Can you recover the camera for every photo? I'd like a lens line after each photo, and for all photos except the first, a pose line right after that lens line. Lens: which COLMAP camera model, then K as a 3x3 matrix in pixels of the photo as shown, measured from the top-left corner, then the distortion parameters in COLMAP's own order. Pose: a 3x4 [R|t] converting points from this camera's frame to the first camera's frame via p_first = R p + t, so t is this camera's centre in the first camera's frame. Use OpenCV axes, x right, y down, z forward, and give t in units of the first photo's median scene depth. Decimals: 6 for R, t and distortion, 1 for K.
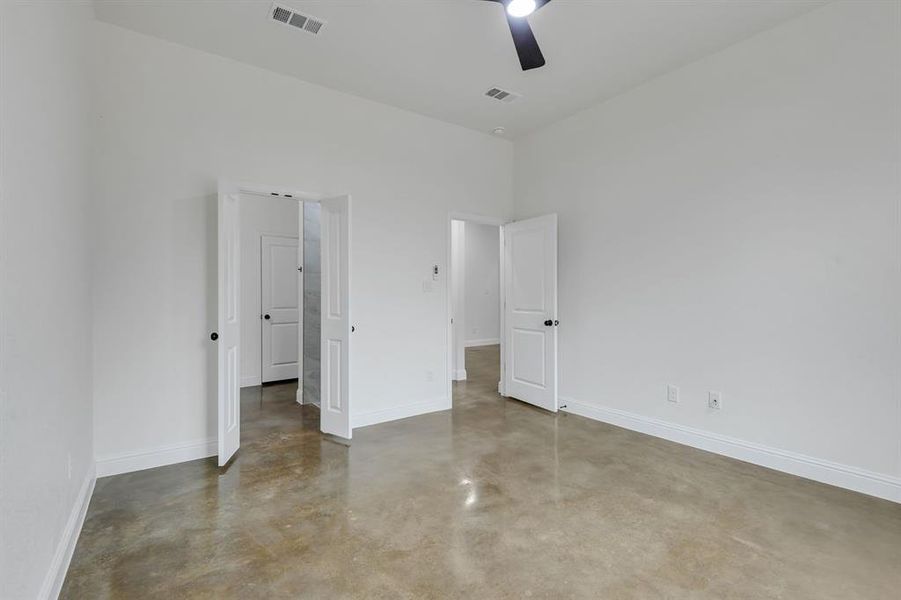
lens RADIAL K [[412.6, 0, 454.1], [0, 412.6, 303.5], [0, 0, 1]] dist [0.002791, -0.000489]
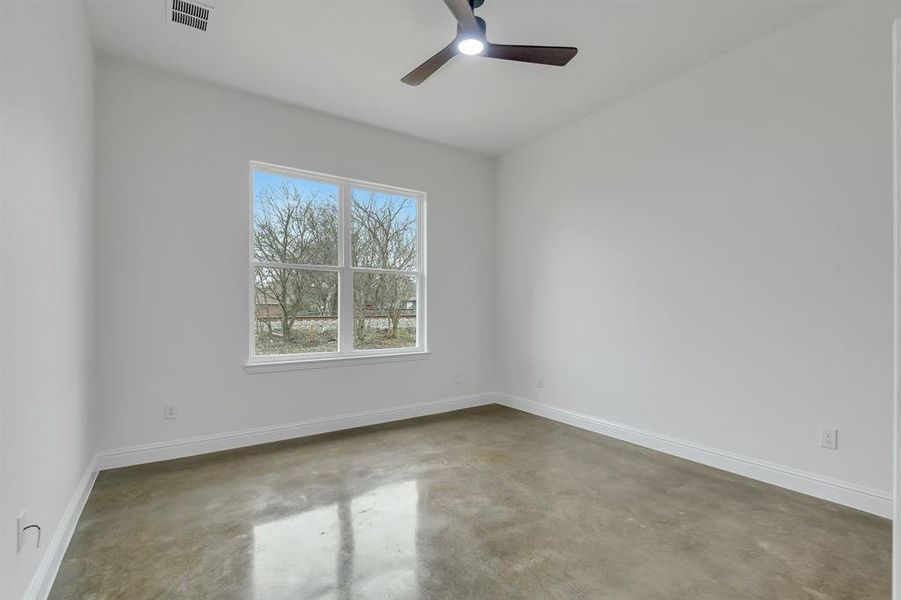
lens RADIAL K [[412.6, 0, 454.1], [0, 412.6, 303.5], [0, 0, 1]] dist [0.002791, -0.000489]
pose [[-0.999609, 0.004295, 0.027643, 0.185622], [0.004354, 0.999988, 0.002097, -0.032917], [-0.027633, 0.002217, -0.999616, 2.193436]]
